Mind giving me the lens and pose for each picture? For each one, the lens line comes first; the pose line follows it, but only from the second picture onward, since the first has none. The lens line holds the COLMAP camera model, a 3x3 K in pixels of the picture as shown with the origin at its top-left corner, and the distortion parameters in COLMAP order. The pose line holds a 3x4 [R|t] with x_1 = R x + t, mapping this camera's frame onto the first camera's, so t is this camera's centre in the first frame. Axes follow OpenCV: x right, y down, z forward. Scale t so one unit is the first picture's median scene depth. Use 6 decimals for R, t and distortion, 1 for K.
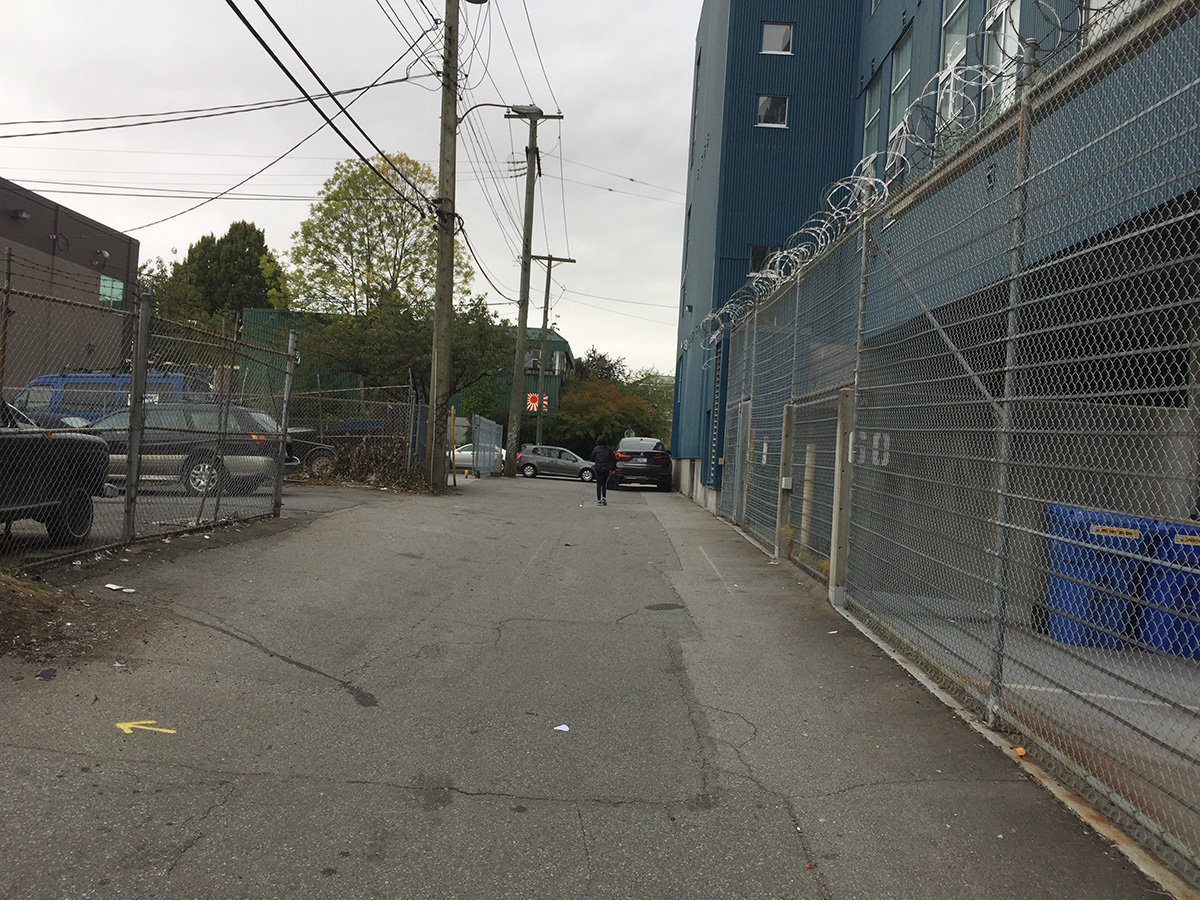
lens RADIAL K [[1028.9, 0, 624.2], [0, 1028.9, 450.5], [0, 0, 1]] dist [0.037241, 0.000448]
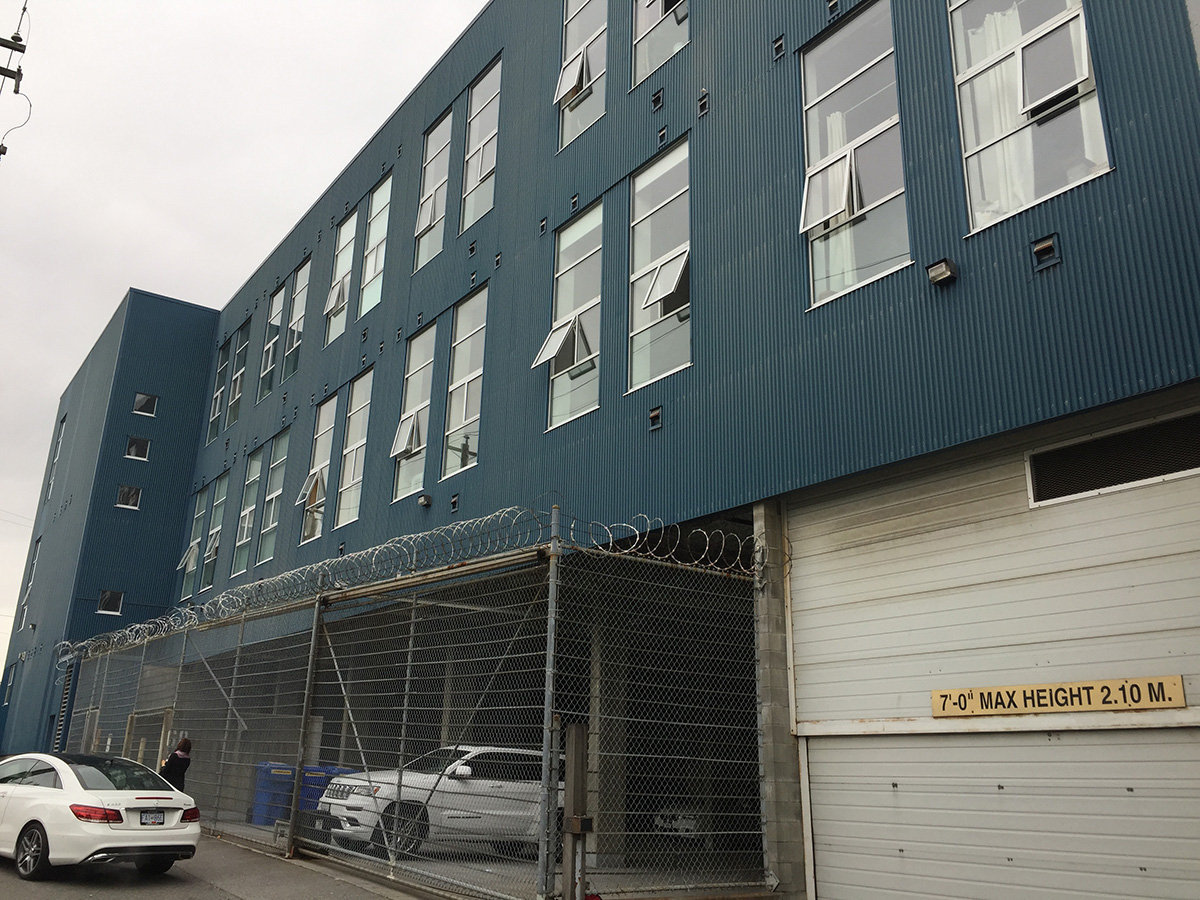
lens RADIAL K [[1036.4, 0, 613.2], [0, 1036.4, 429.7], [0, 0, 1]] dist [0.077738, -0.116911]
pose [[0.816245, 0.151711, 0.557430, -0.139908], [0.017758, 0.957857, -0.286696, 0.010273], [-0.577433, 0.243913, 0.779152, -0.574999]]
